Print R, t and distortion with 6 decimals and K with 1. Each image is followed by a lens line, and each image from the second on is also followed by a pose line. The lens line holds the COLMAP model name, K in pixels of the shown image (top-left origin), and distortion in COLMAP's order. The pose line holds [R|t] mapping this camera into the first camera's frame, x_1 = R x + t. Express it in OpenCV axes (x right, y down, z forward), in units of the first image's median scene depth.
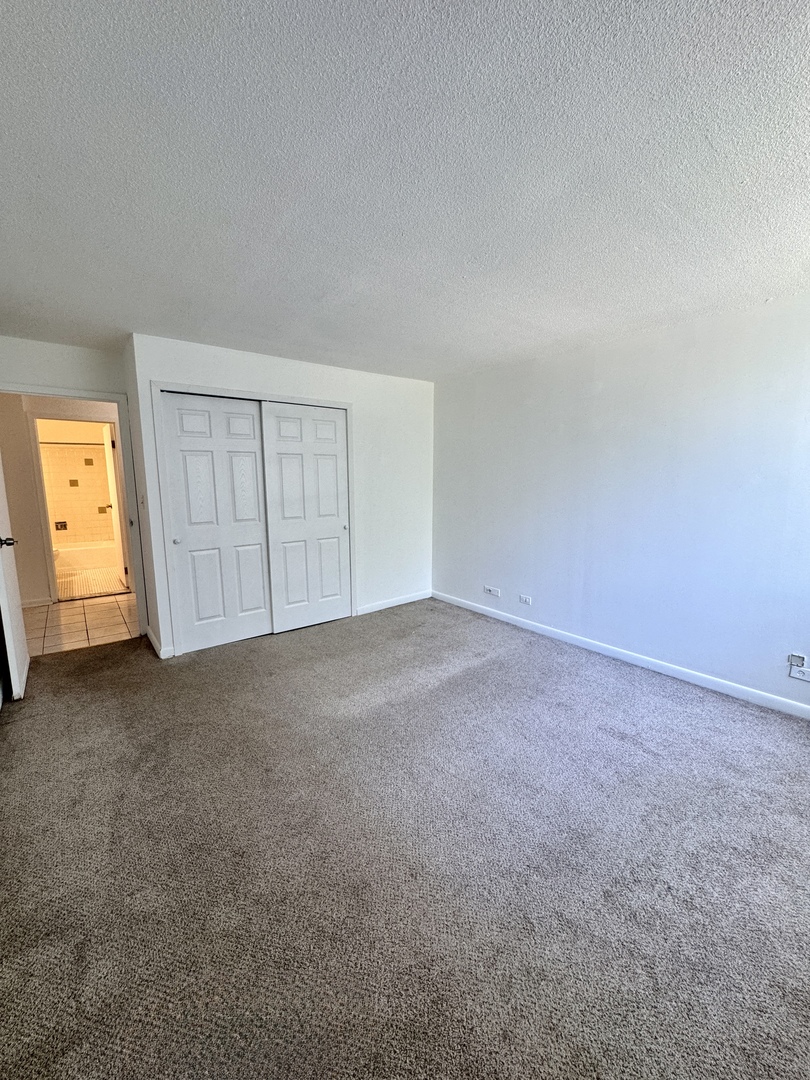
lens RADIAL K [[433.2, 0, 405.0], [0, 433.2, 540.0], [0, 0, 1]] dist [-0.000645, 0.000104]
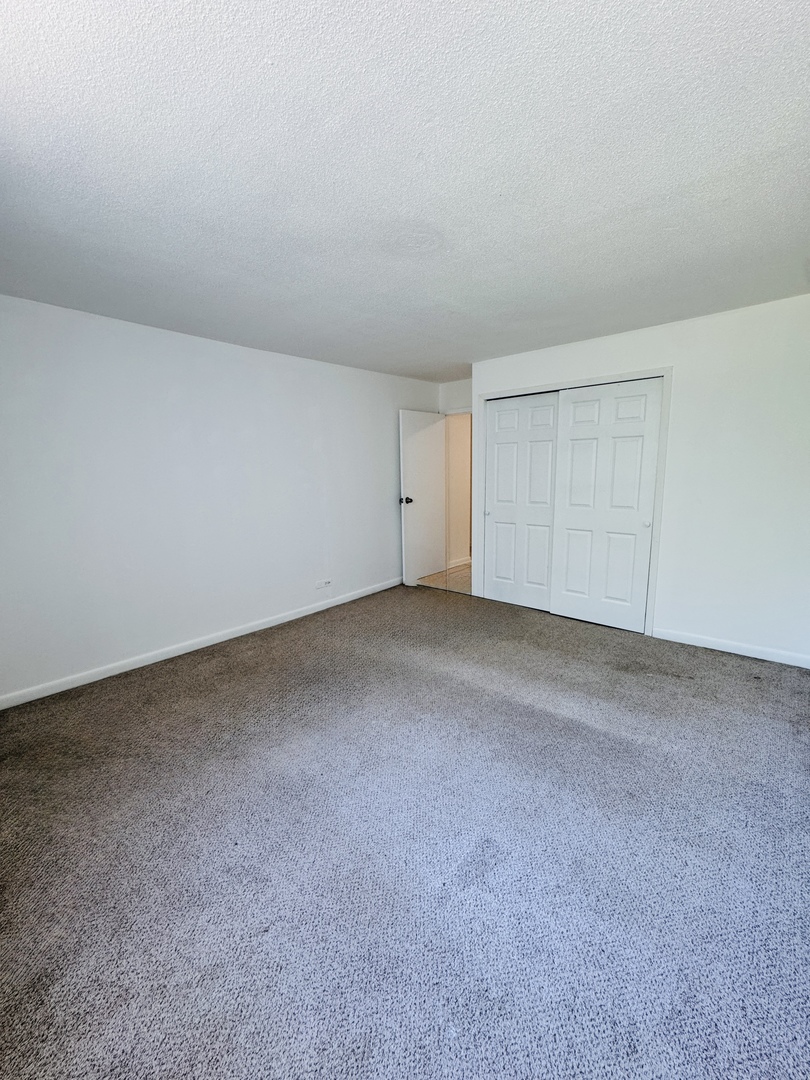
lens RADIAL K [[433.2, 0, 405.0], [0, 433.2, 540.0], [0, 0, 1]] dist [-0.000645, 0.000104]
pose [[0.174720, 0.165646, -0.970585, 0.632460], [-0.127592, 0.981245, 0.144497, -0.065644], [0.976316, 0.098593, 0.192578, 0.438733]]
